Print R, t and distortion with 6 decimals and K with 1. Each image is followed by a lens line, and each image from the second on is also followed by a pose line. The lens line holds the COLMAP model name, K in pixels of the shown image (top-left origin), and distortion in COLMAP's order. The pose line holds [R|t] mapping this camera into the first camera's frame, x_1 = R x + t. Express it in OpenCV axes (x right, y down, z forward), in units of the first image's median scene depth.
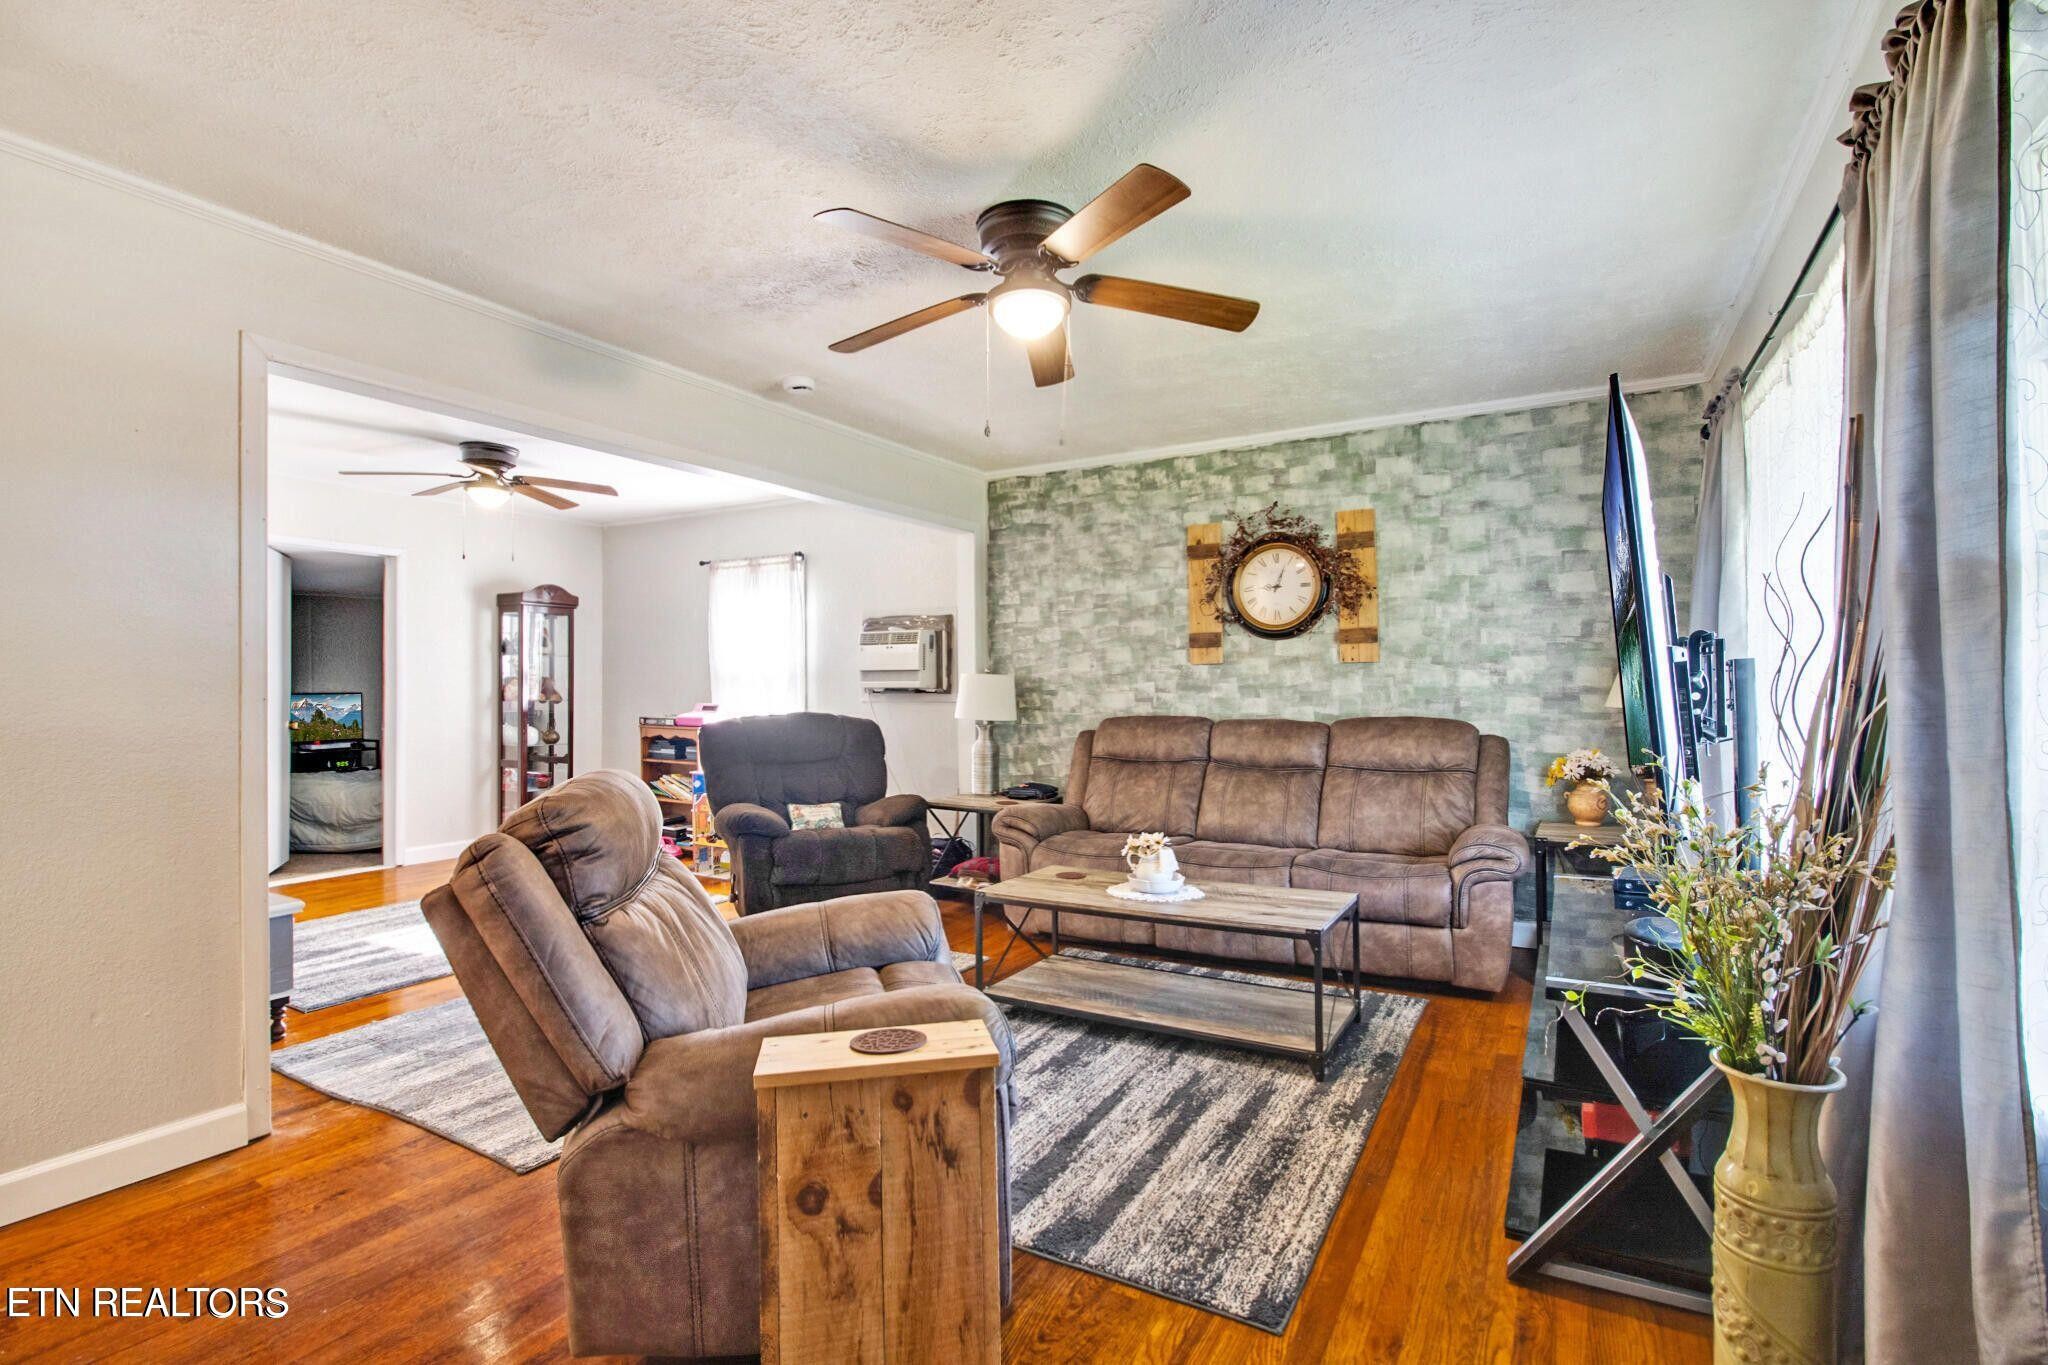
lens RADIAL K [[957.5, 0, 1029.0], [0, 957.5, 685.3], [0, 0, 1]] dist [-0.002392, -0.000588]
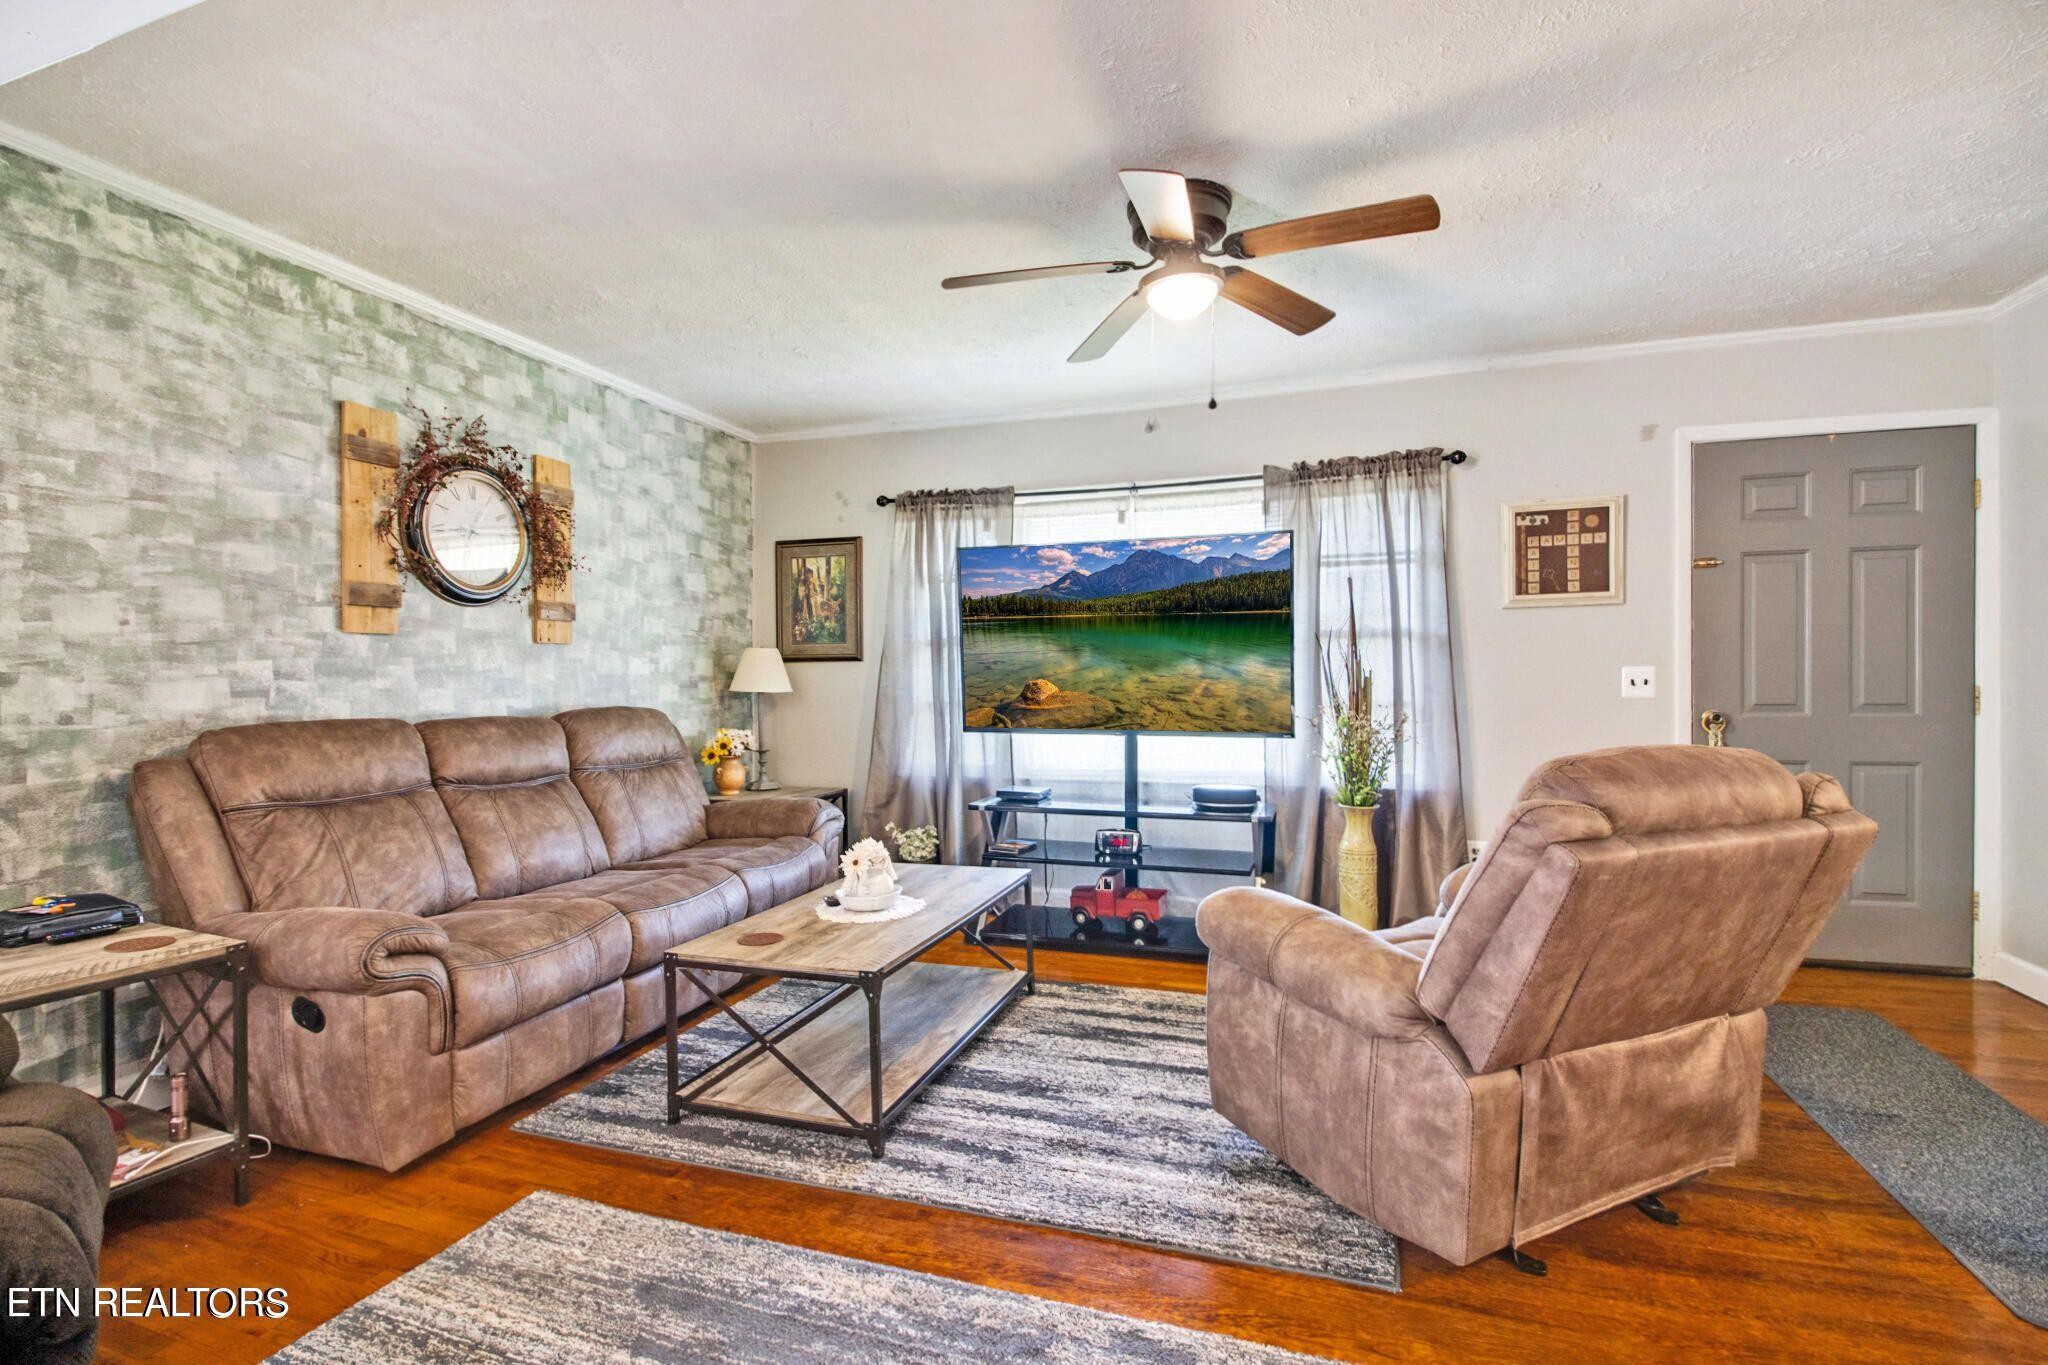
lens RADIAL K [[945.1, 0, 1009.4], [0, 945.1, 685.2], [0, 0, 1]] dist [0.007684, -0.013510]
pose [[-0.182347, 0.003061, 0.983229, -0.483477], [0.002777, 0.999993, -0.002599, 0.013520], [-0.983230, 0.002256, -0.182354, 0.694282]]
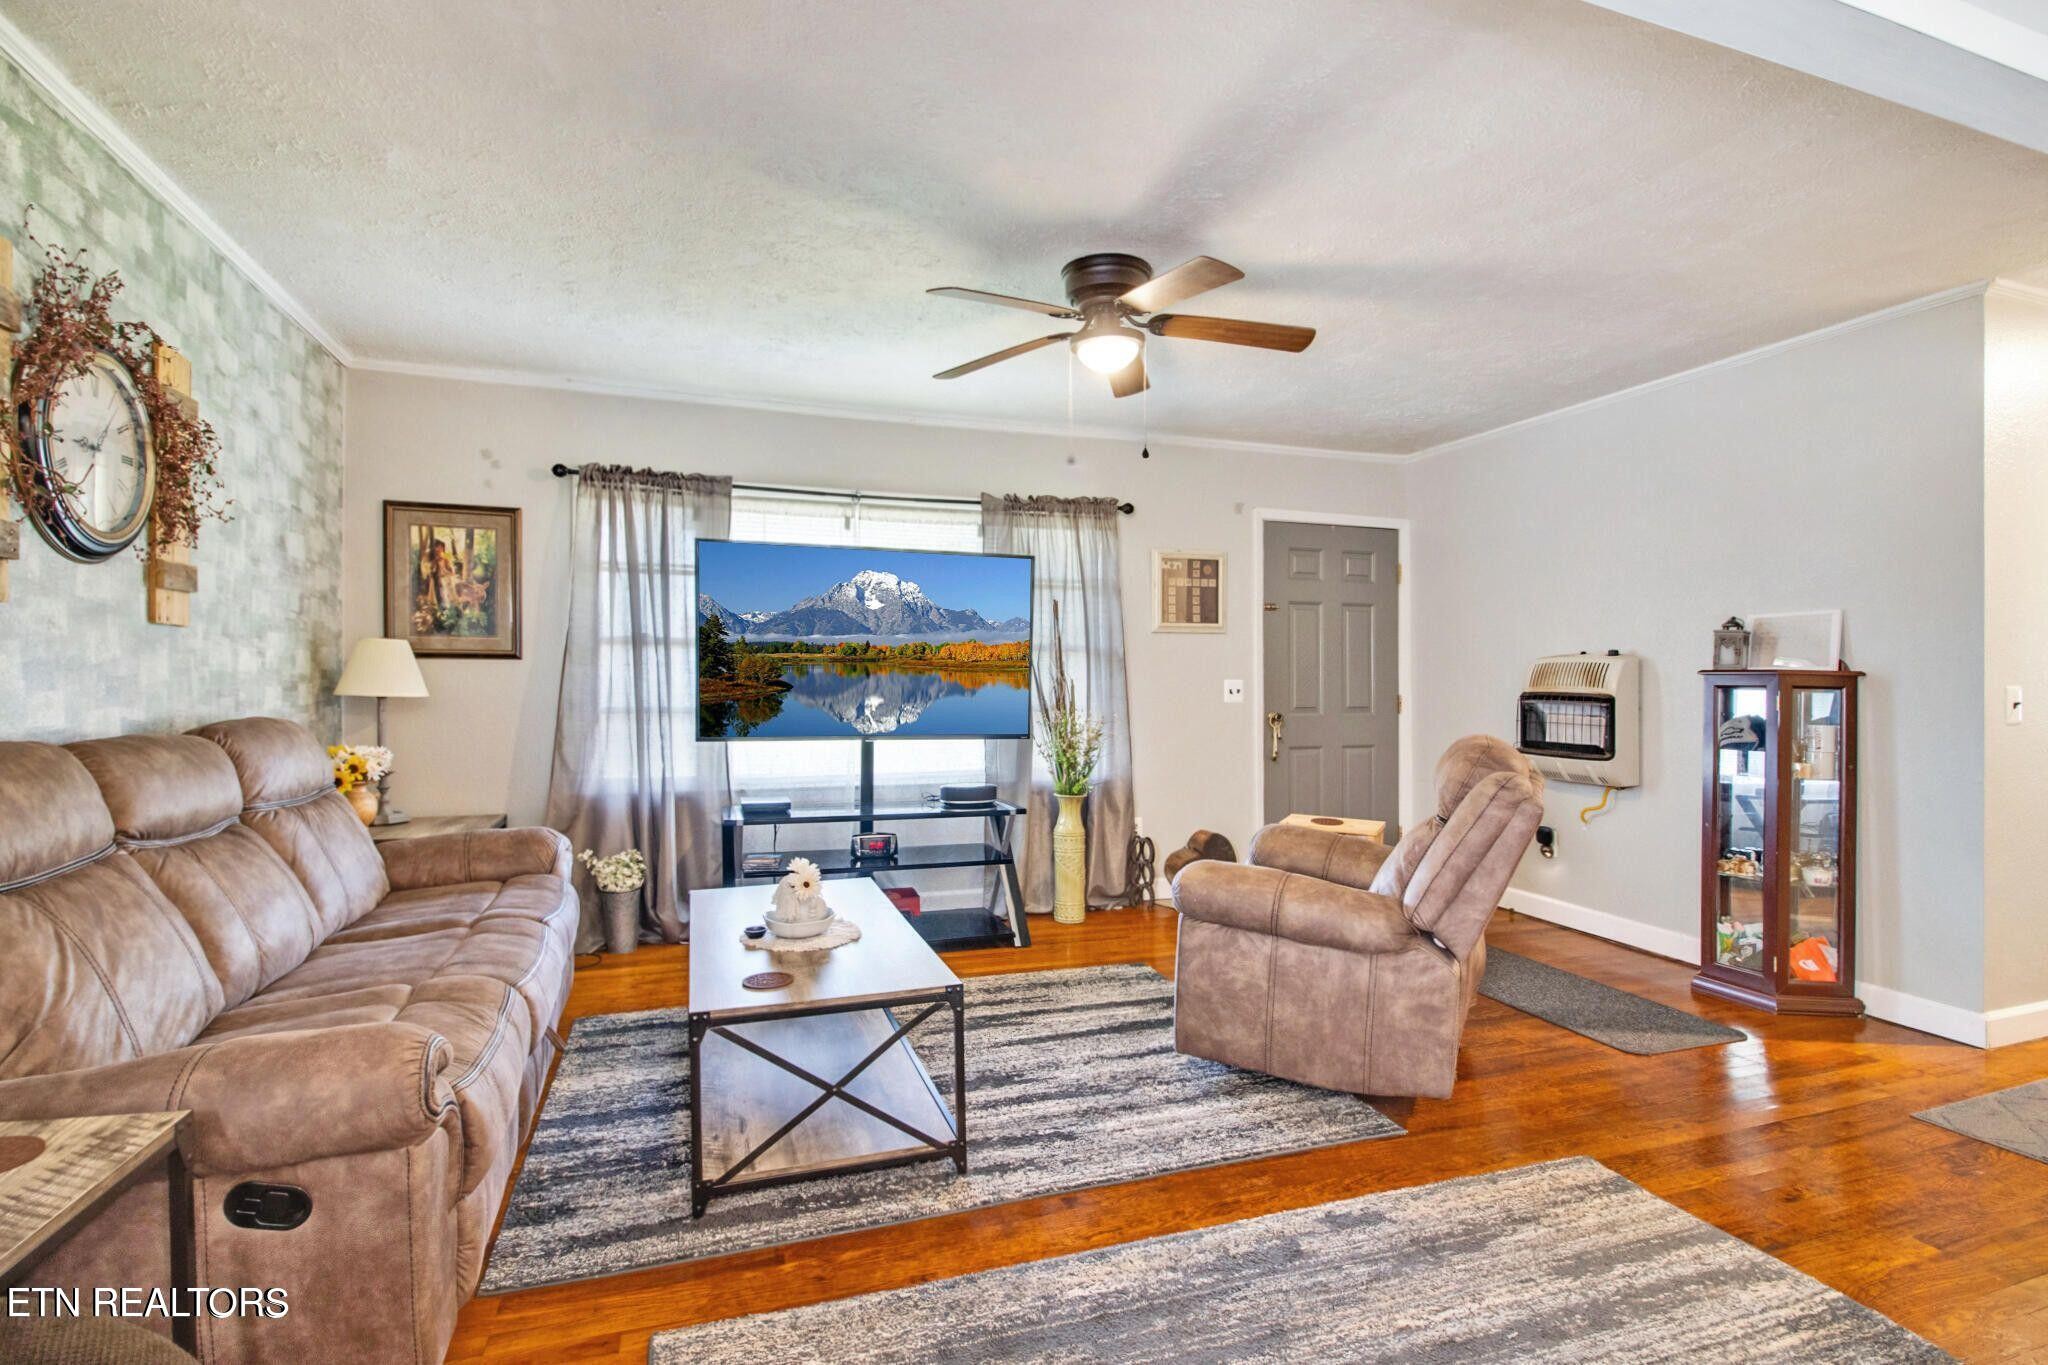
lens RADIAL K [[945.1, 0, 1009.4], [0, 945.1, 685.2], [0, 0, 1]] dist [0.007684, -0.013510]
pose [[-0.735055, 0.001266, 0.678006, -0.351219], [-0.004026, 0.999972, -0.006233, 0.011339], [-0.677995, -0.007311, -0.735030, 0.974708]]
